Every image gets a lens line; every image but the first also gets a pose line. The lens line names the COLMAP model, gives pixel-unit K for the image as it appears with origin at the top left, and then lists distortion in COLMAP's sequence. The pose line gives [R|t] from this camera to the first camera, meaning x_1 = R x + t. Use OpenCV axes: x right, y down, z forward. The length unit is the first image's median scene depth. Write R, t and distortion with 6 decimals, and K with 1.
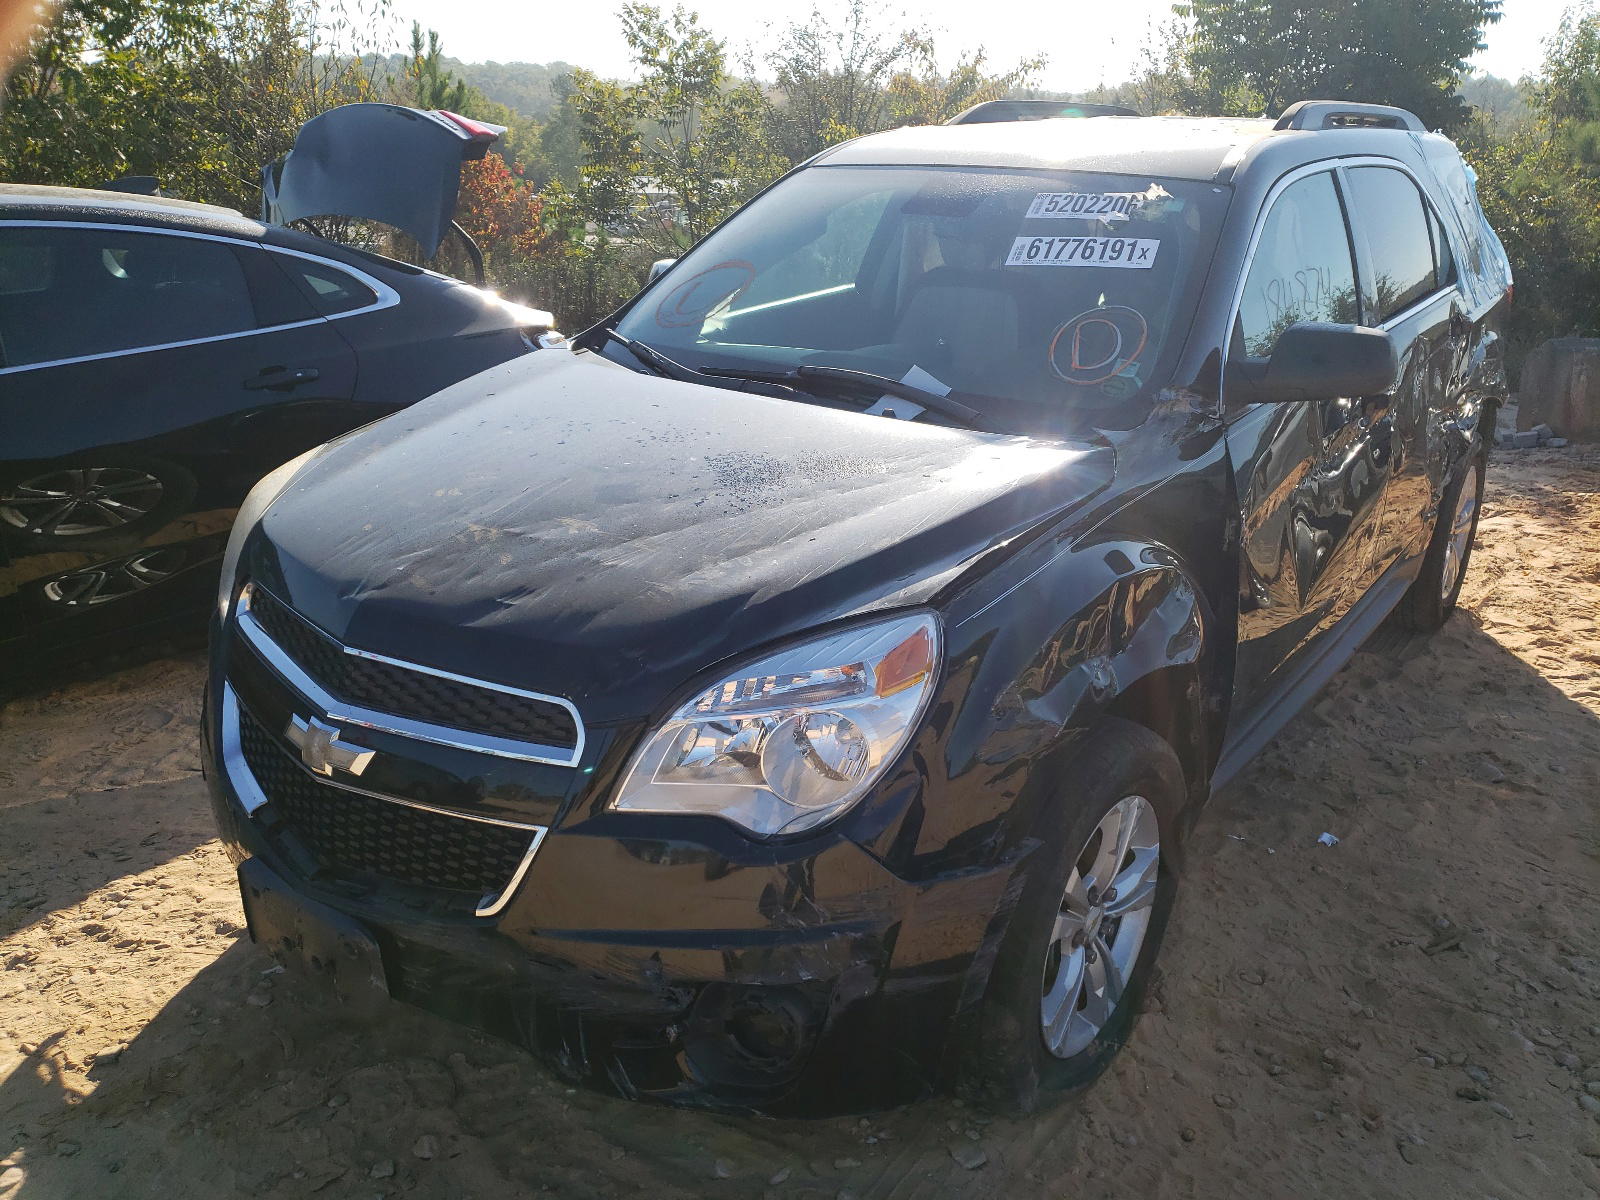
lens RADIAL K [[1215.3, 0, 801.2], [0, 1215.3, 615.2], [0, 0, 1]] dist [-0.006812, 0.048600]
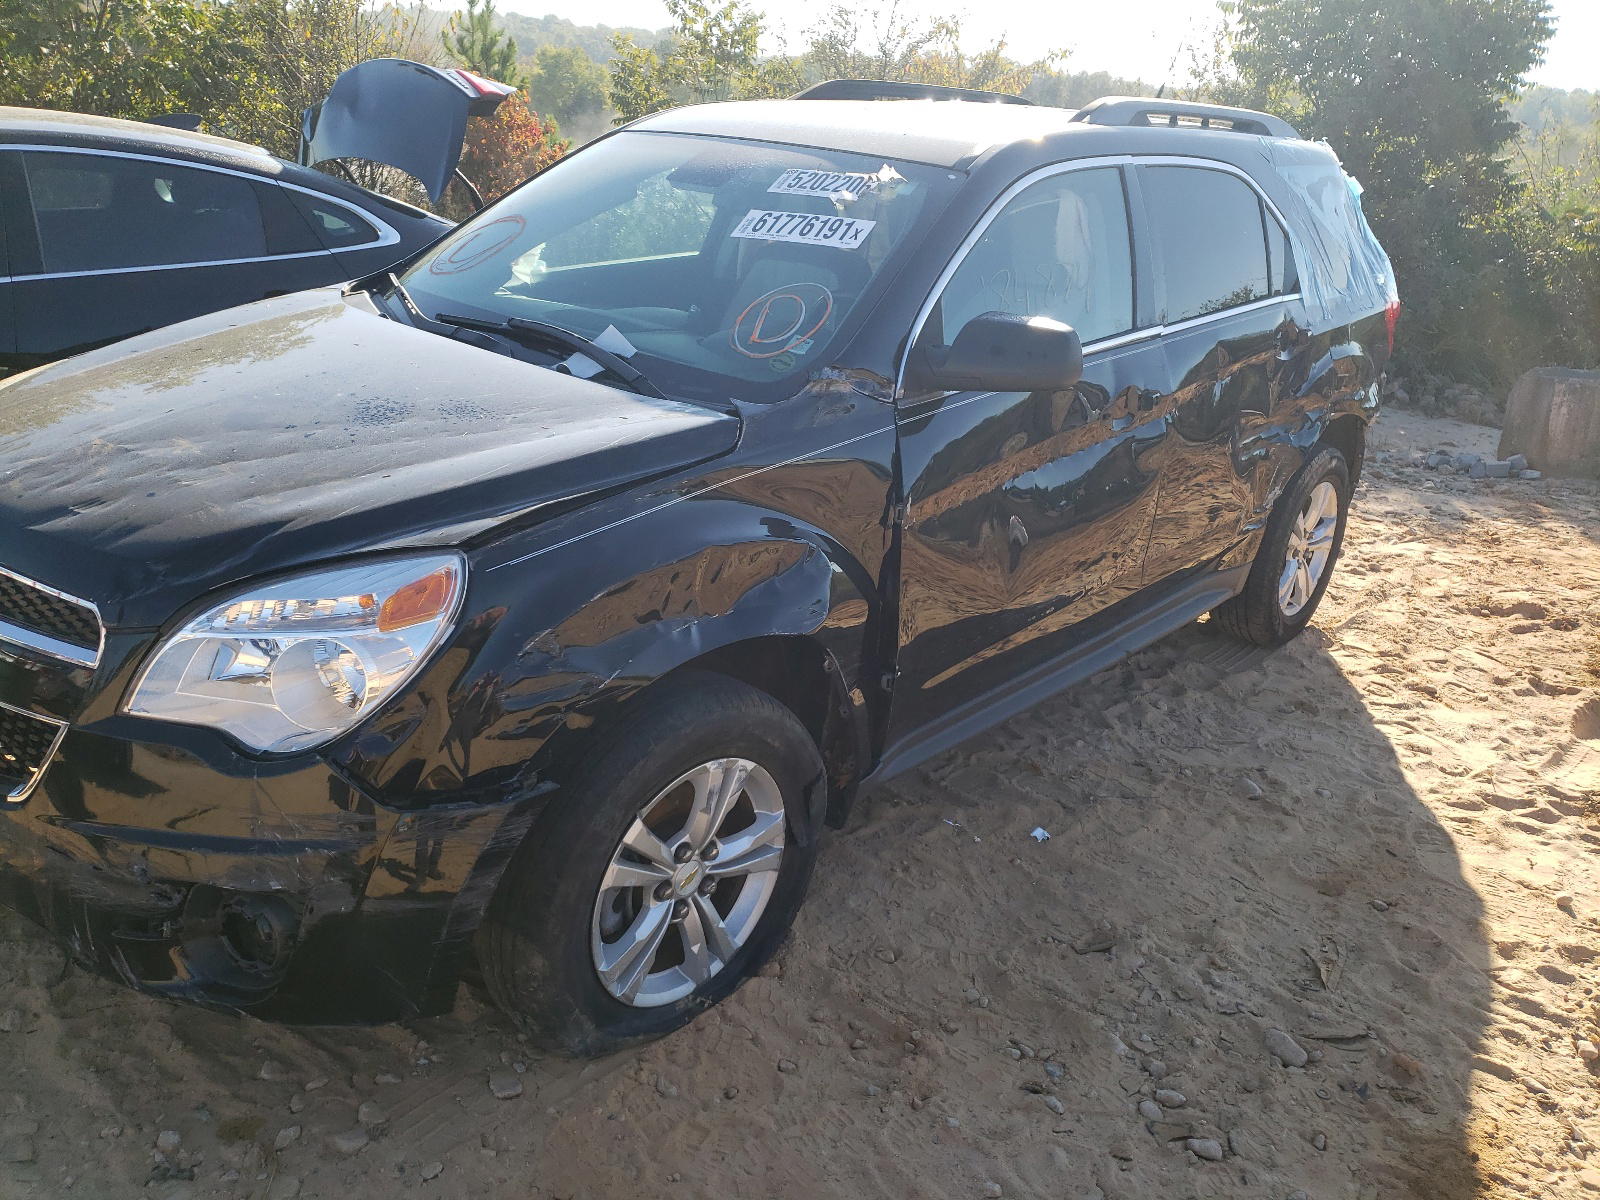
lens RADIAL K [[1208.0, 0, 800.0], [0, 1208.0, 600.0], [0, 0, 1]] dist [0.022435, -0.002909]
pose [[0.993057, 0.090233, -0.075471, 0.333453], [-0.089784, 0.995918, 0.009327, 0.000459], [0.076005, -0.002487, 0.997104, -0.007181]]
